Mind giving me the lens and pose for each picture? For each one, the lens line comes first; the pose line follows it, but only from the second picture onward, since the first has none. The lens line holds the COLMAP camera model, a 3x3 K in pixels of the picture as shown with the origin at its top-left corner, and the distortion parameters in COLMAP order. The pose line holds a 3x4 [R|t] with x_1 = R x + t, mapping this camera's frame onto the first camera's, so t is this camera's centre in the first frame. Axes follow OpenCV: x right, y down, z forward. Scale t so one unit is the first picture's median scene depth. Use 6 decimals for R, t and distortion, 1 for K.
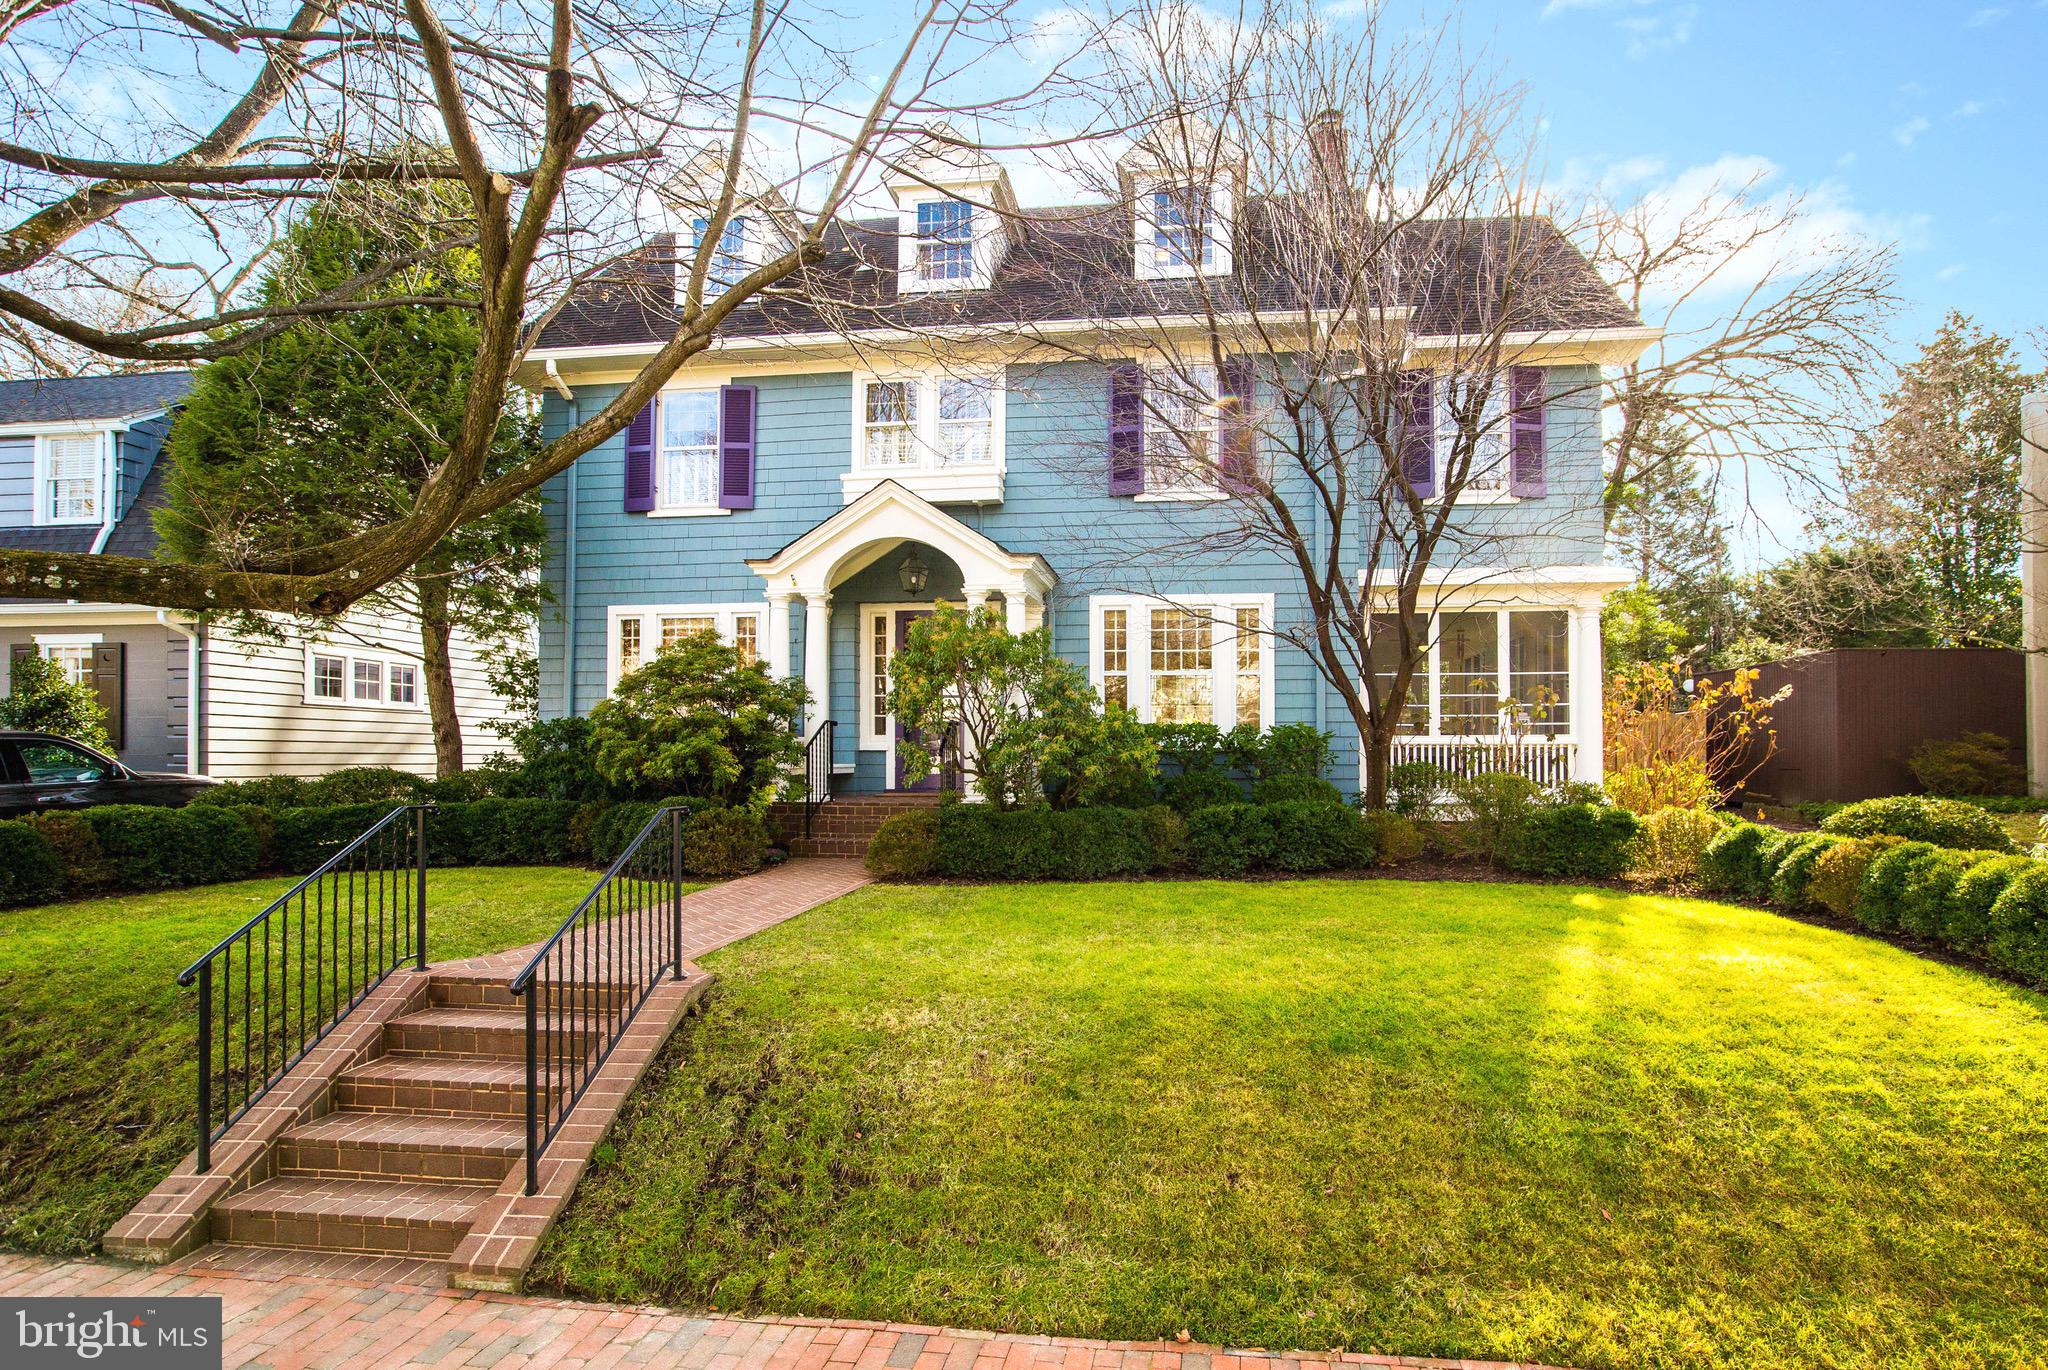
lens RADIAL K [[1052.7, 0, 1023.0], [0, 1052.7, 745.2], [0, 0, 1]] dist [-0.041205, 0.000184]
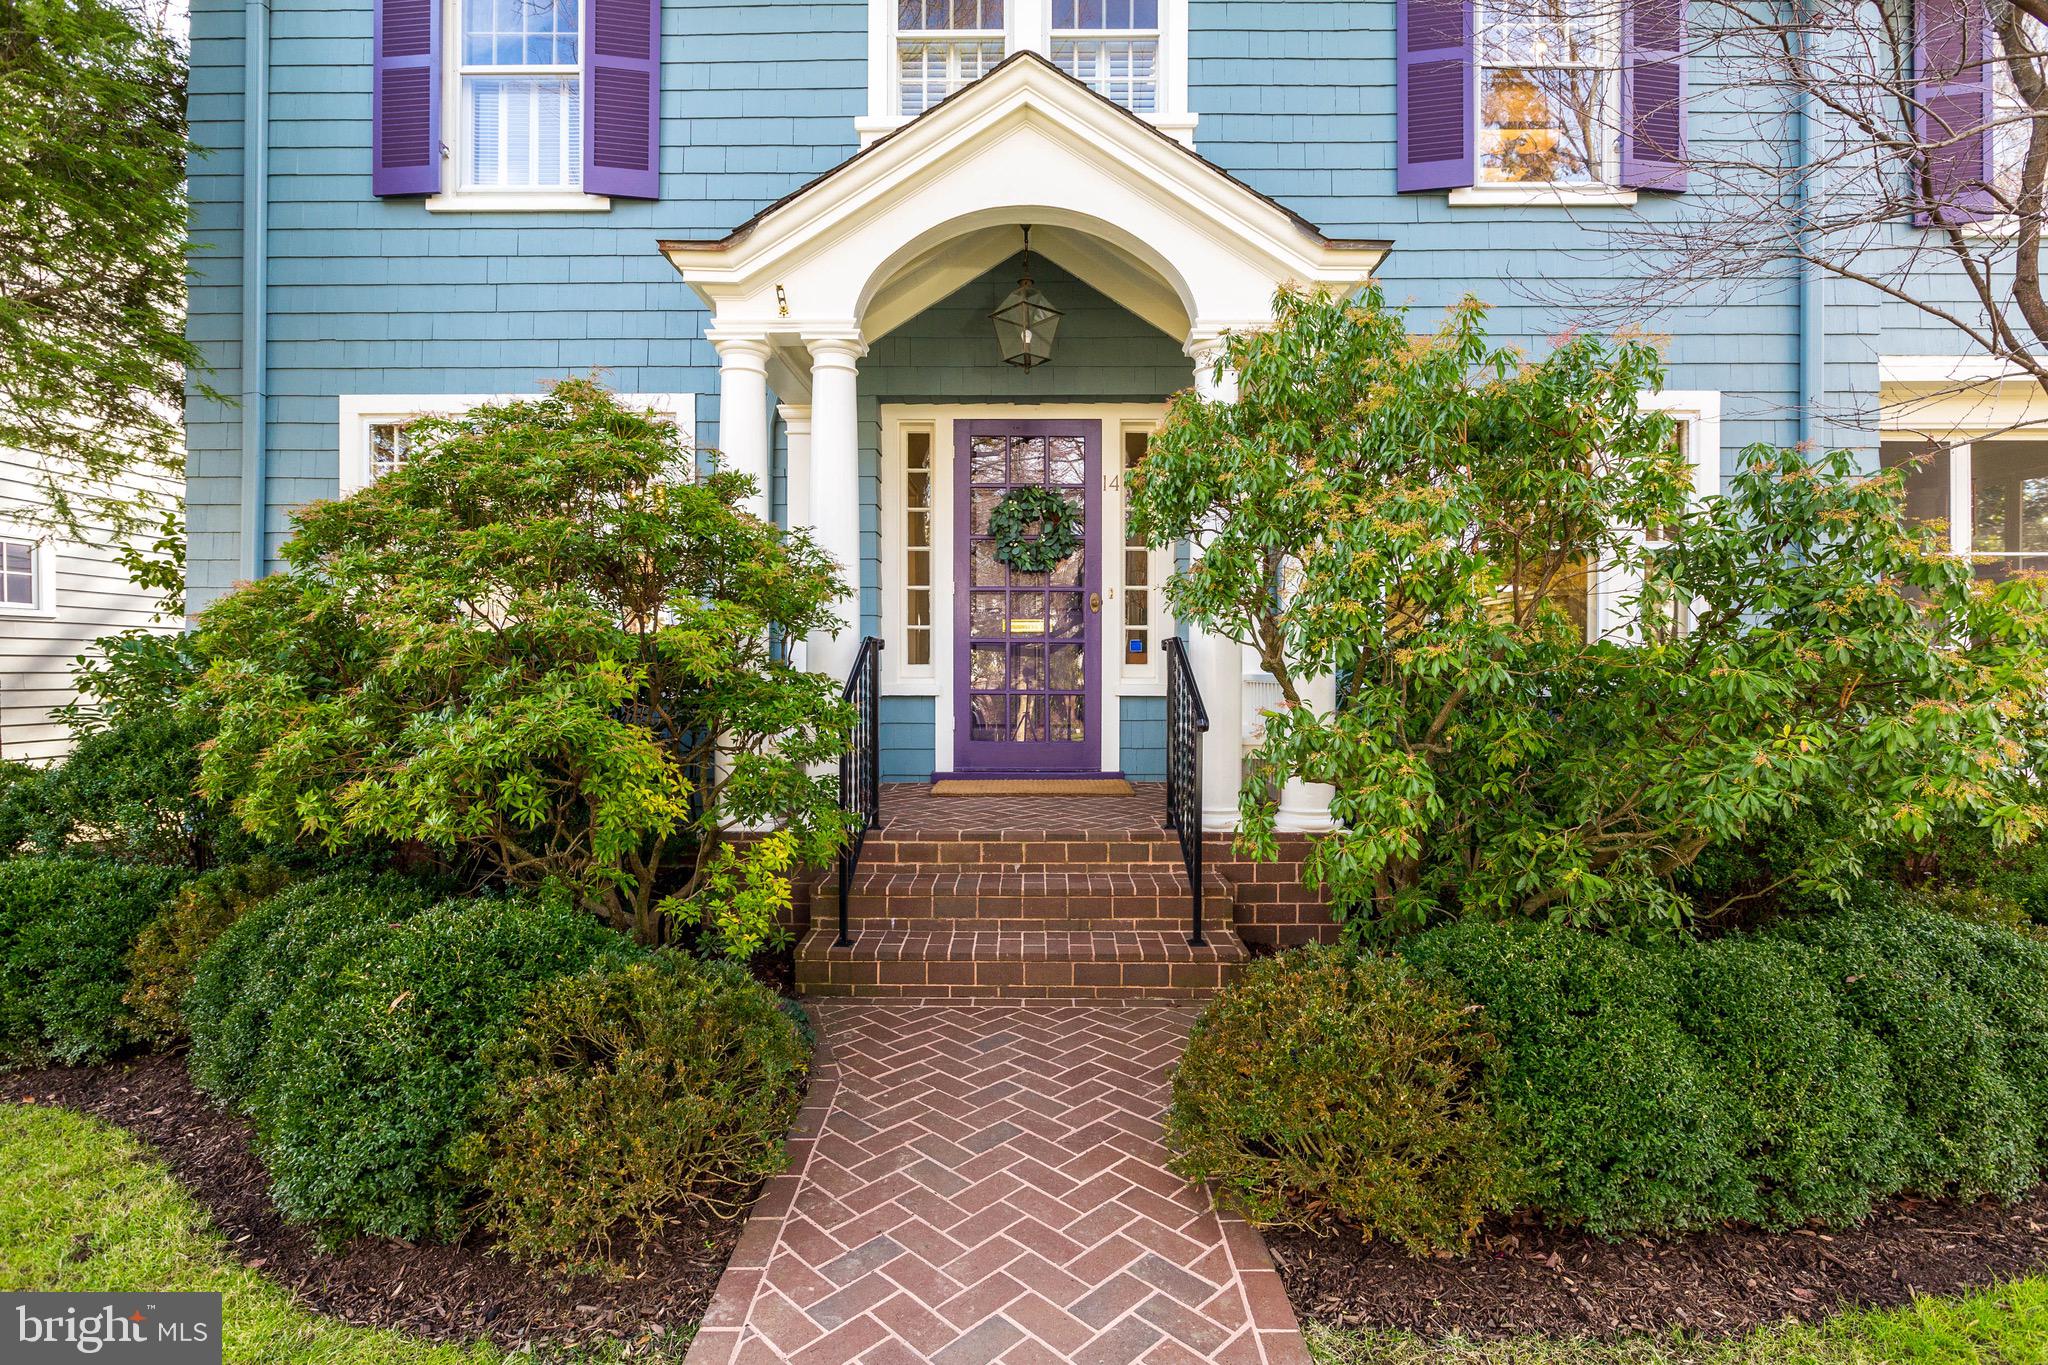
lens RADIAL K [[1050.6, 0, 1027.1], [0, 1050.6, 678.9], [0, 0, 1]] dist [-0.001335, -0.000484]
pose [[0.991421, -0.003643, 0.130659, -0.153224], [0.001190, 0.999822, 0.018848, -0.012771], [-0.130704, -0.018531, 0.991248, 0.494140]]
